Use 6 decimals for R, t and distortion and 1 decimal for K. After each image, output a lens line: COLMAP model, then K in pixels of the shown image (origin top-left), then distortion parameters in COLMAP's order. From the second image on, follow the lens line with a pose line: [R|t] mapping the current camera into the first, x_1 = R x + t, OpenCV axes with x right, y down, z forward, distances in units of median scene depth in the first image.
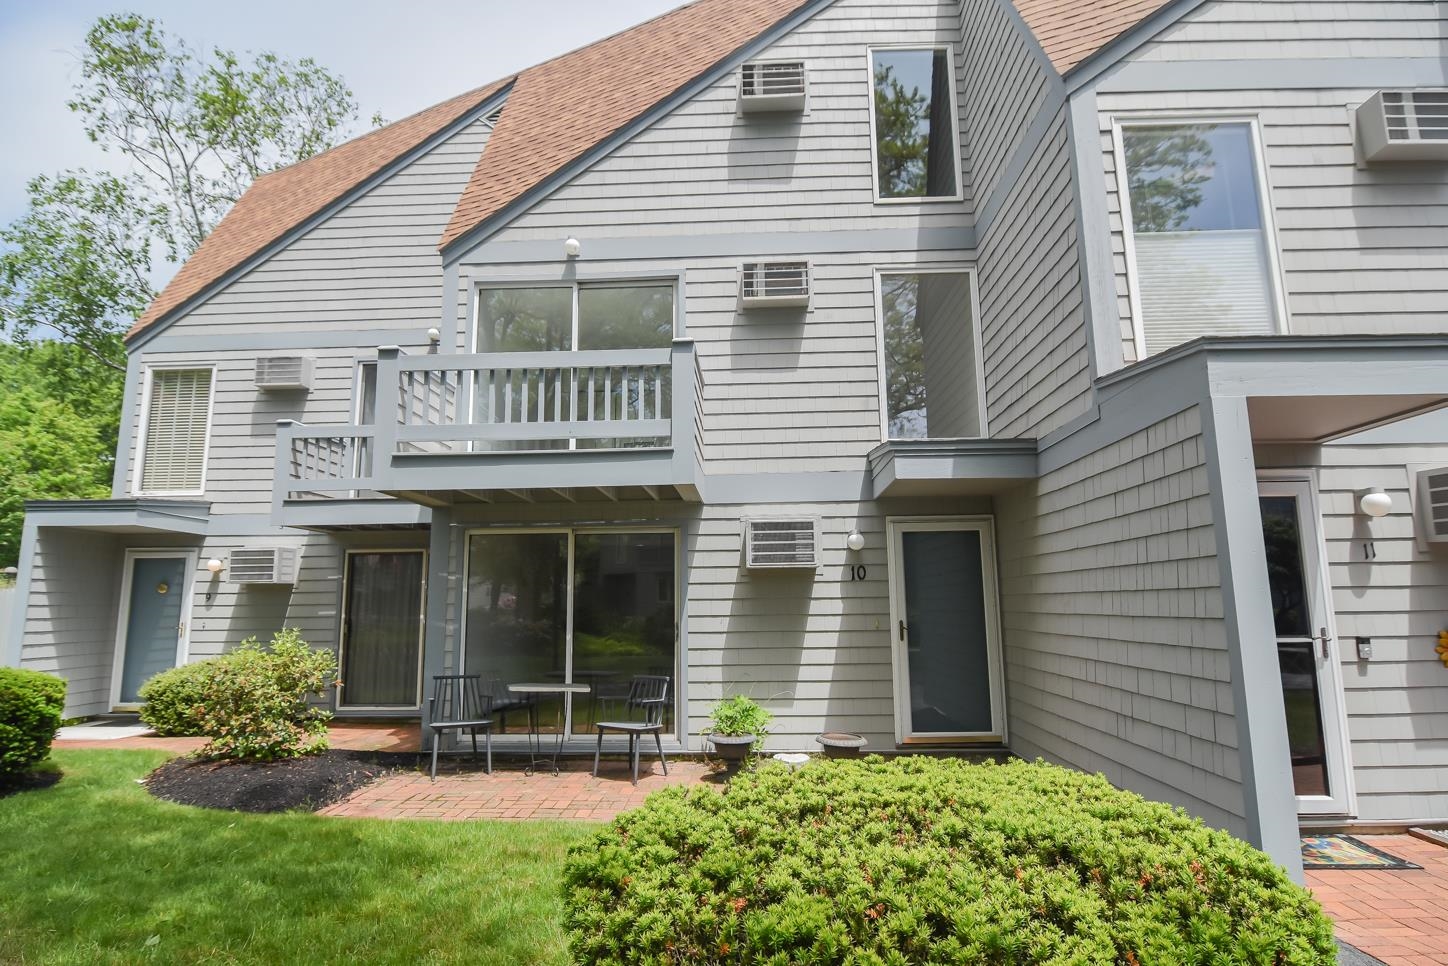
lens RADIAL K [[777.3, 0, 717.5], [0, 777.3, 480.4], [0, 0, 1]] dist [-0.012446, -0.004683]
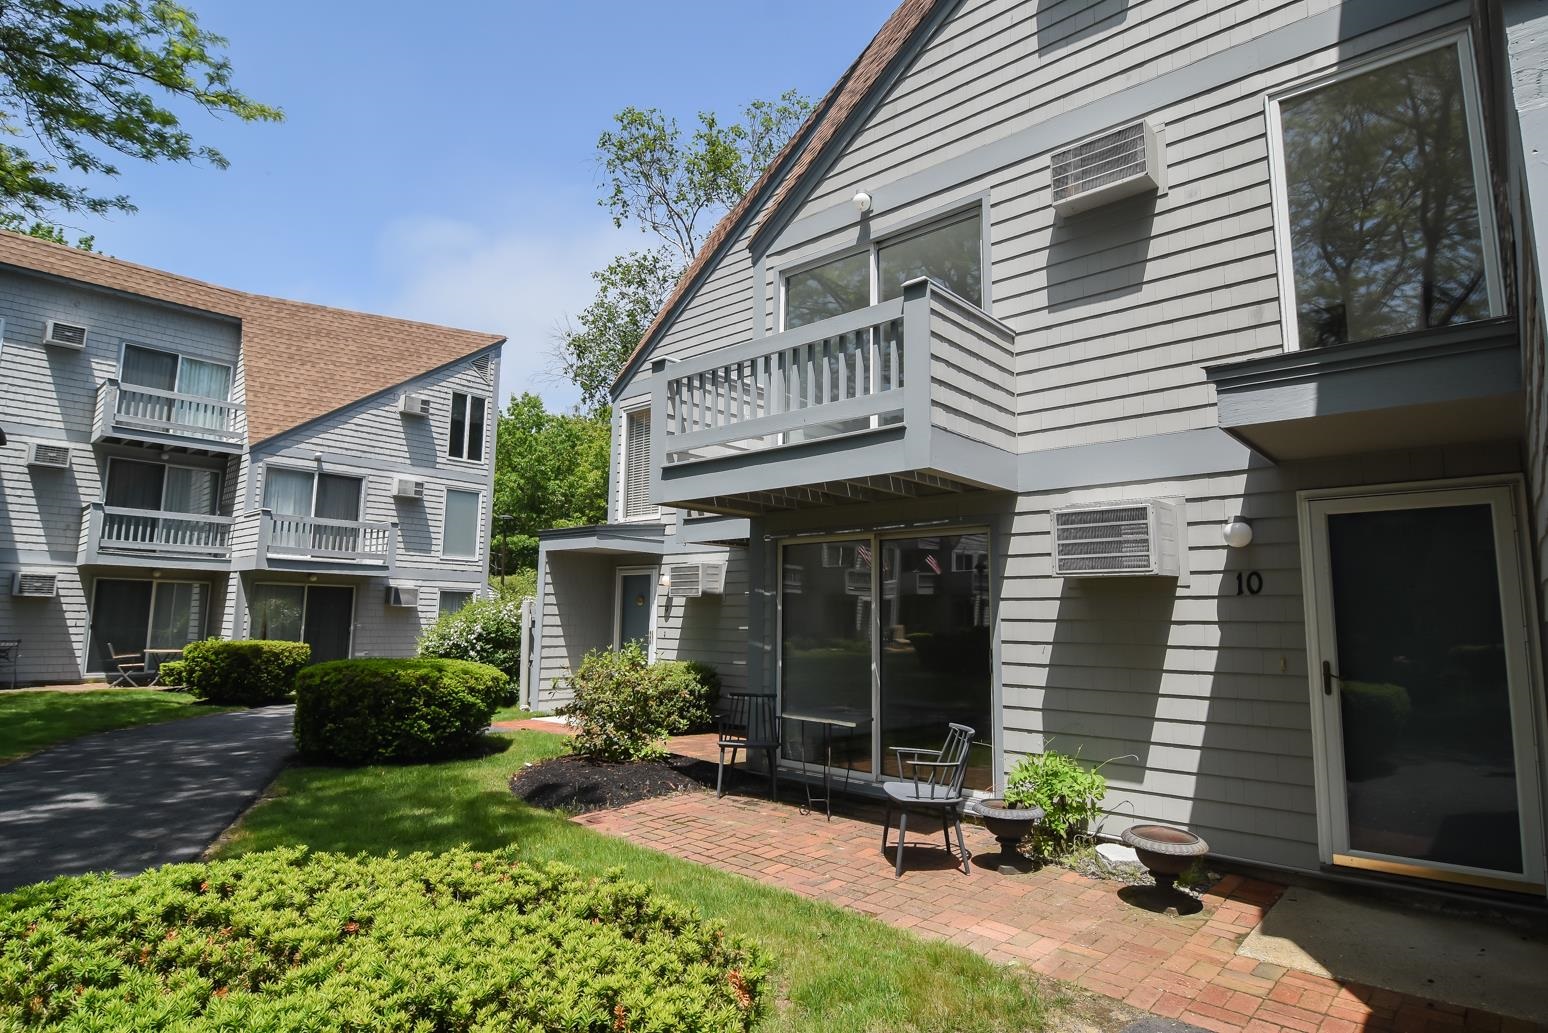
lens RADIAL K [[831.0, 0, 773.0], [0, 831.0, 516.7], [0, 0, 1]] dist [-0.012446, -0.004683]
pose [[0.772386, -0.056739, -0.632615, 0.305472], [0.078276, 0.996913, 0.006157, 0.029518], [0.630312, -0.054274, 0.774442, 0.229280]]
